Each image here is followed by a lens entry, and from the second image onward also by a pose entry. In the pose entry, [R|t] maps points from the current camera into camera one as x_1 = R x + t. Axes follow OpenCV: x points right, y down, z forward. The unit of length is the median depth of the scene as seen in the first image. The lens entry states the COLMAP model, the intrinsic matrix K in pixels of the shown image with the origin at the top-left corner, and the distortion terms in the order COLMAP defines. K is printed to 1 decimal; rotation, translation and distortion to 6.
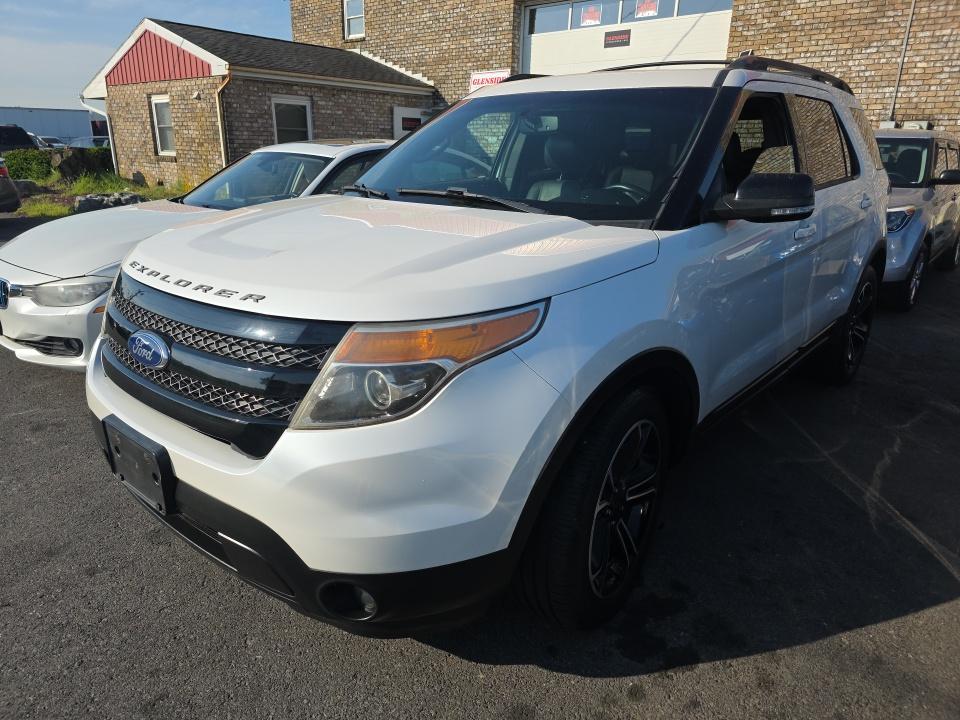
lens RADIAL K [[645.1, 0, 476.6], [0, 645.1, 363.4], [0, 0, 1]] dist [0.036981, -0.026249]
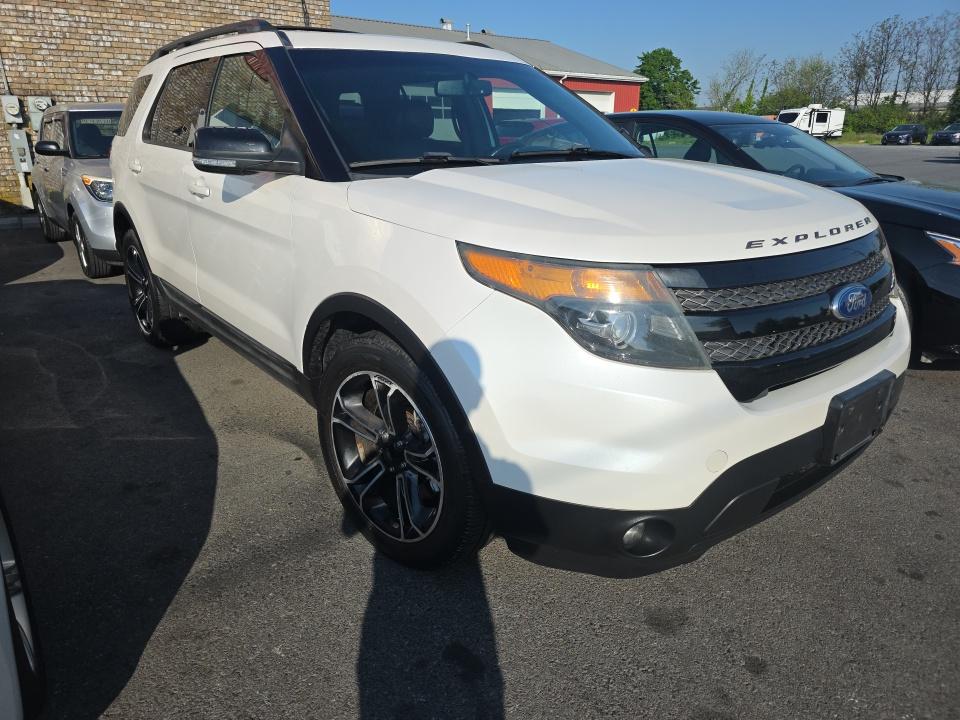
lens RADIAL K [[645.1, 0, 457.3], [0, 645.1, 361.8], [0, 0, 1]] dist [0.036981, -0.026249]
pose [[0.182215, -0.340664, 0.922359, -0.252040], [0.318168, 0.908023, 0.272514, -0.064837], [-0.930358, 0.243809, 0.273844, 0.210969]]
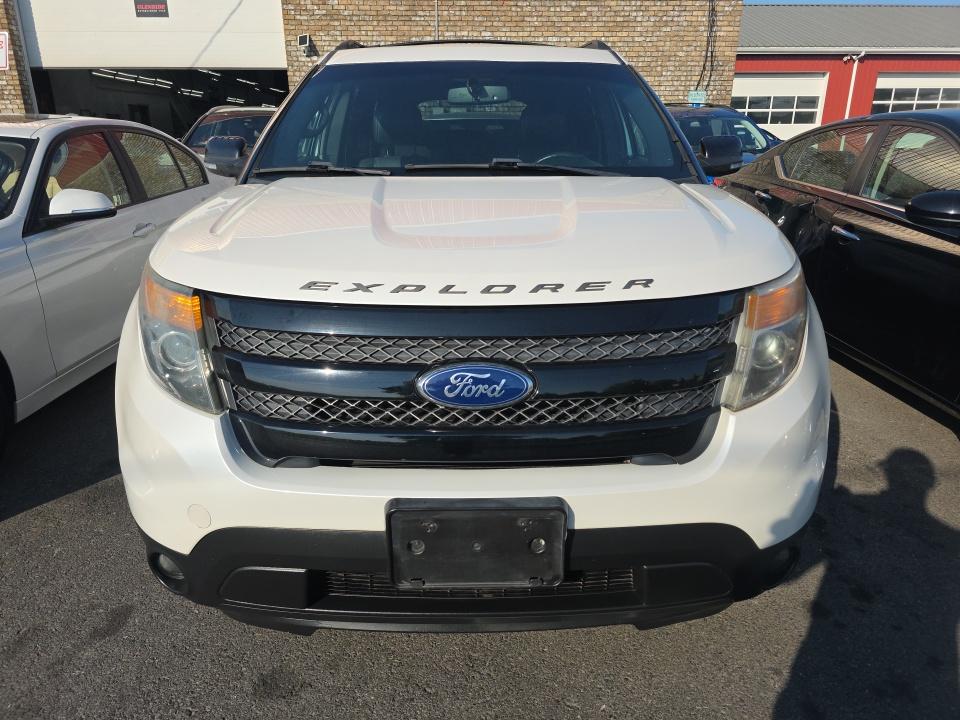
lens RADIAL K [[645.1, 0, 482.1], [0, 645.1, 357.6], [0, 0, 1]] dist [0.036981, -0.026249]
pose [[0.751132, -0.227159, 0.619839, -0.150251], [0.219317, 0.971470, 0.090253, -0.018473], [-0.622657, 0.068149, 0.779522, 0.068779]]
